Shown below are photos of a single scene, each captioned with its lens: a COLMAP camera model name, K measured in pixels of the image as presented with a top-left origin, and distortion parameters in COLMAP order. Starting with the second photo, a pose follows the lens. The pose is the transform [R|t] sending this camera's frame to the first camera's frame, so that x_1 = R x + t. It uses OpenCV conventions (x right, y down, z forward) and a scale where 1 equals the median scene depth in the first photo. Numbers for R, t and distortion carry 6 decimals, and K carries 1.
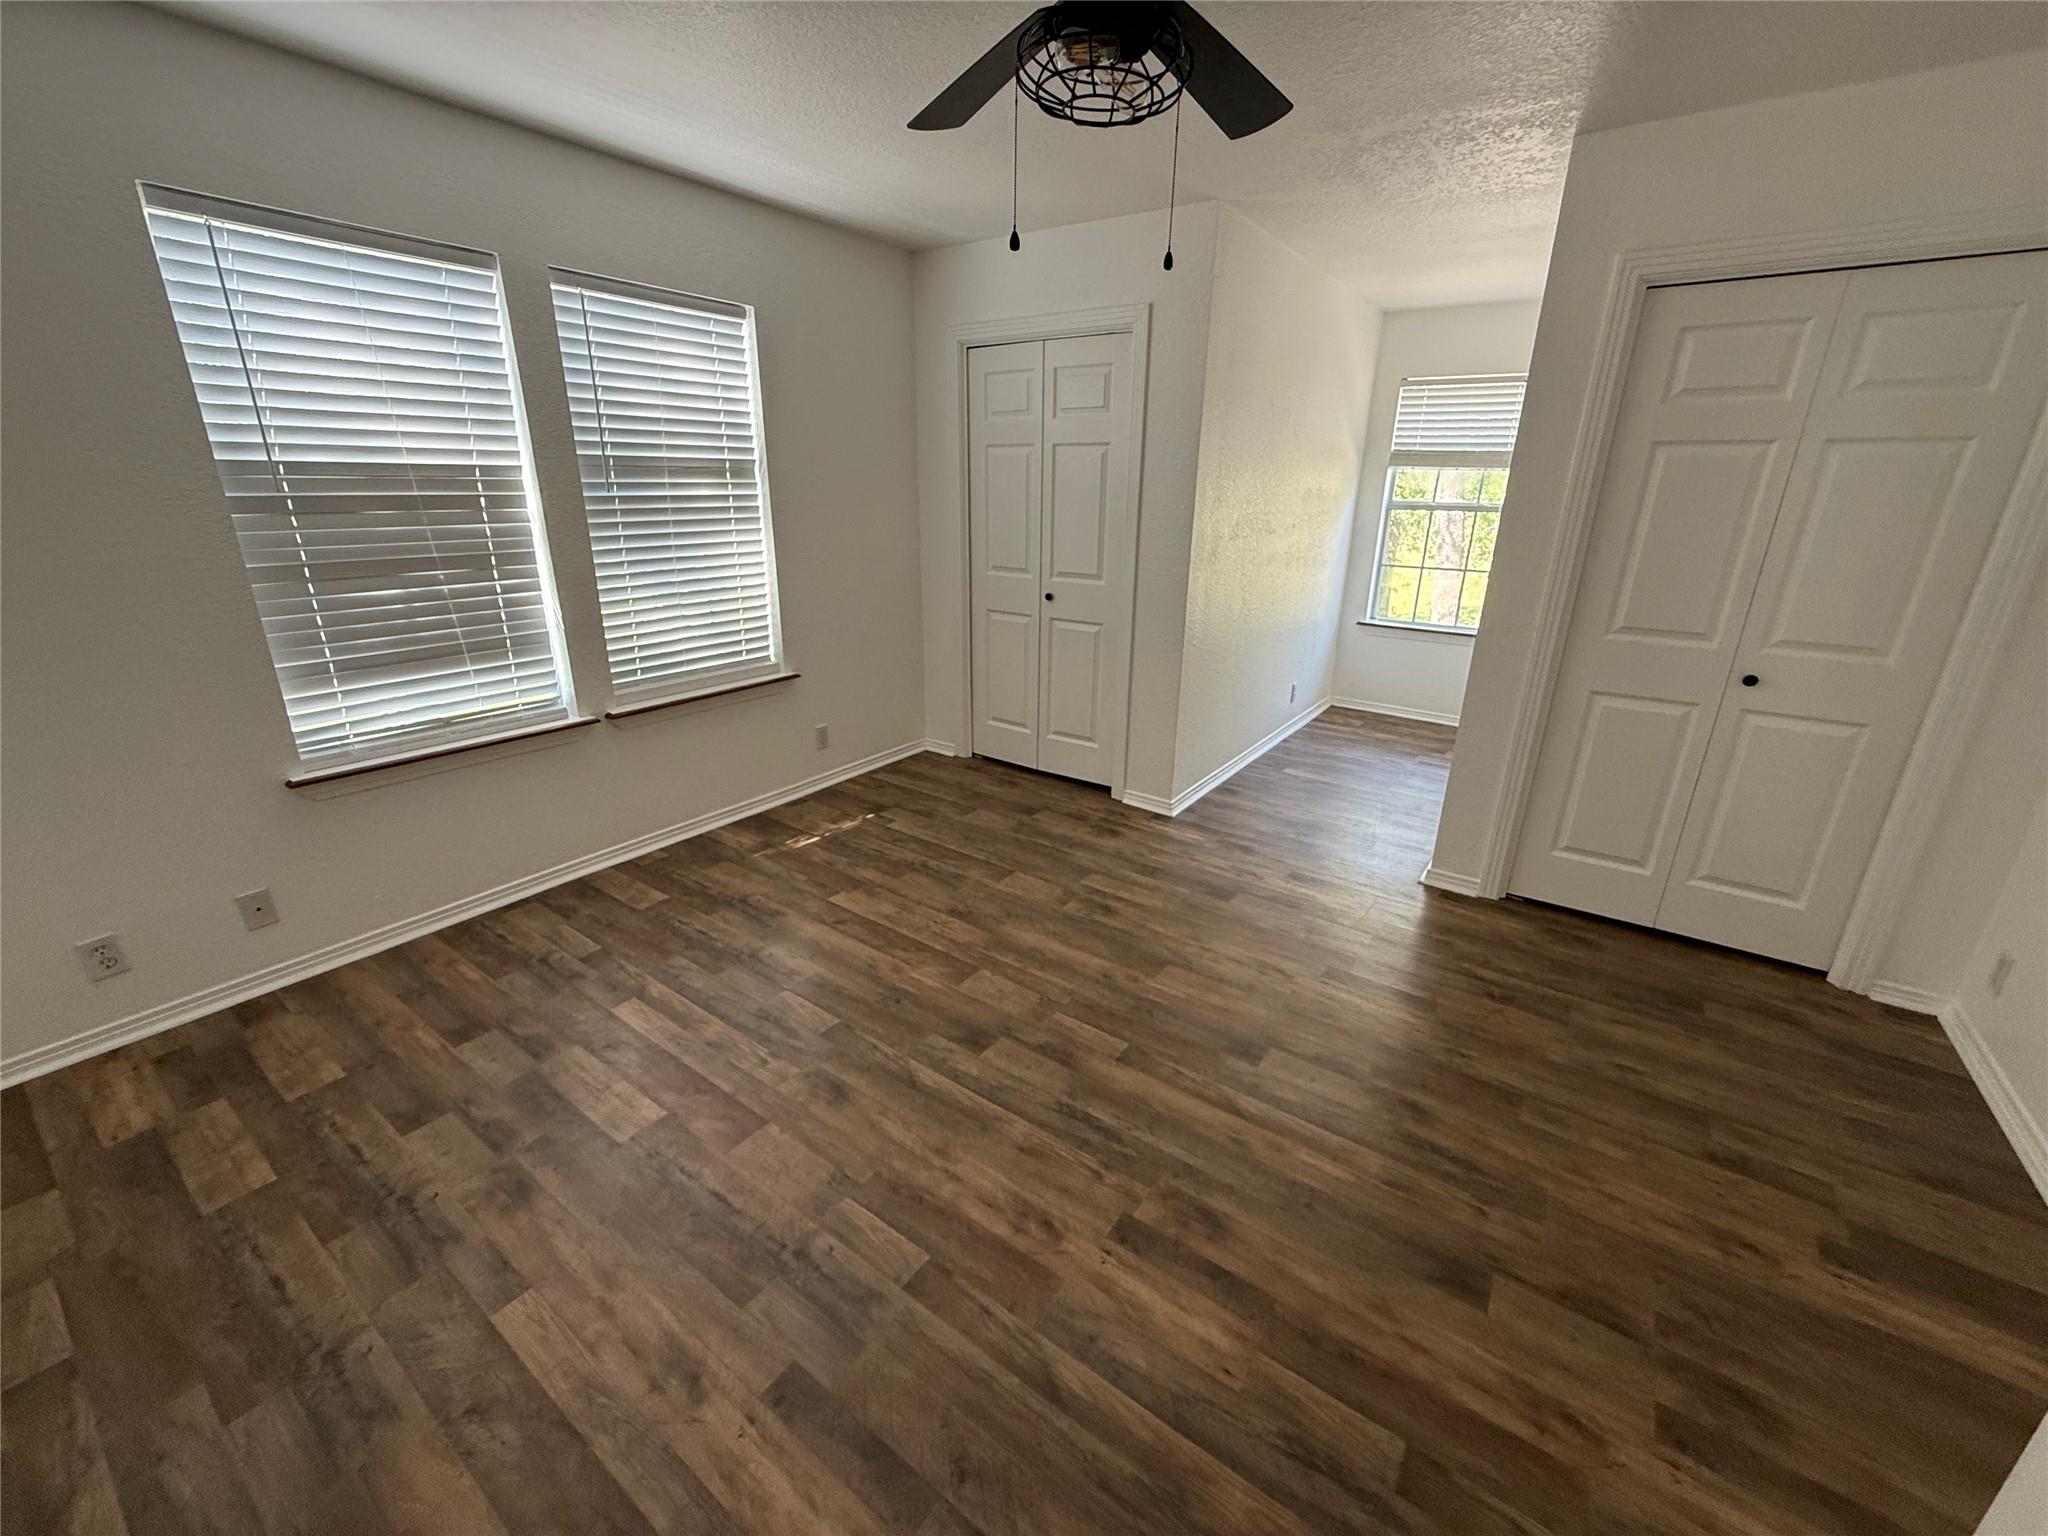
lens RADIAL K [[819.9, 0, 1012.8], [0, 819.9, 769.9], [0, 0, 1]] dist [0.000990, -0.000032]
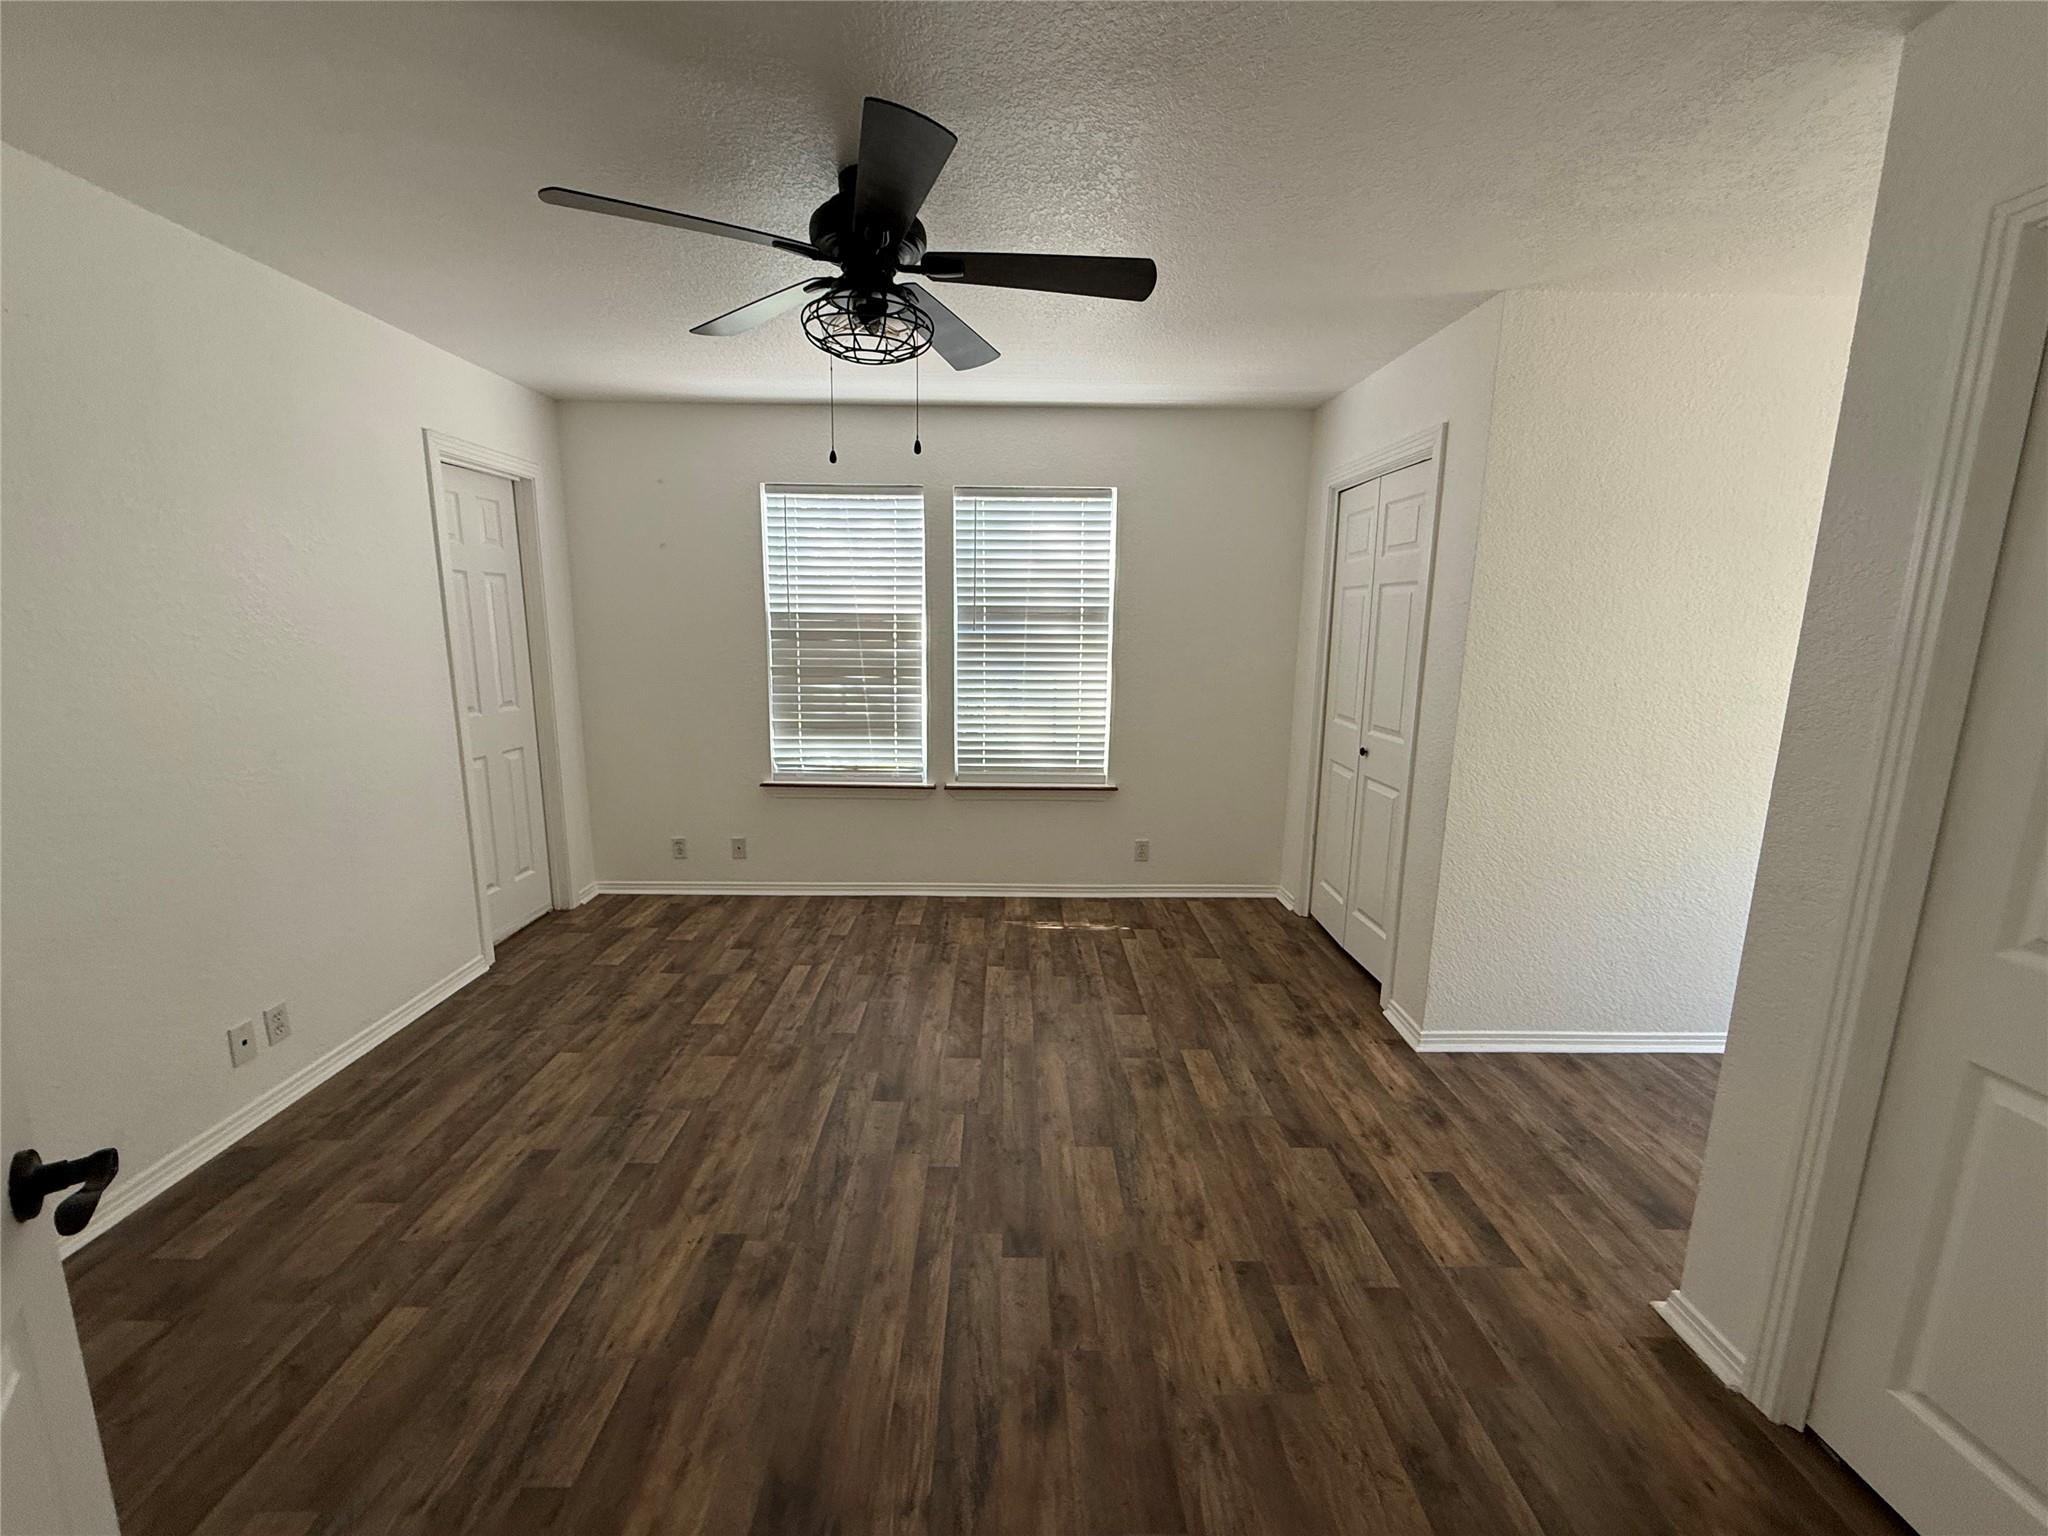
lens RADIAL K [[819.9, 0, 1016.5], [0, 819.9, 770.0], [0, 0, 1]] dist [0.000990, -0.000032]
pose [[0.589914, 0.143754, -0.794567, 0.753476], [-0.271569, 0.962024, -0.027571, -0.098951], [0.760429, 0.232044, 0.606550, 0.284328]]
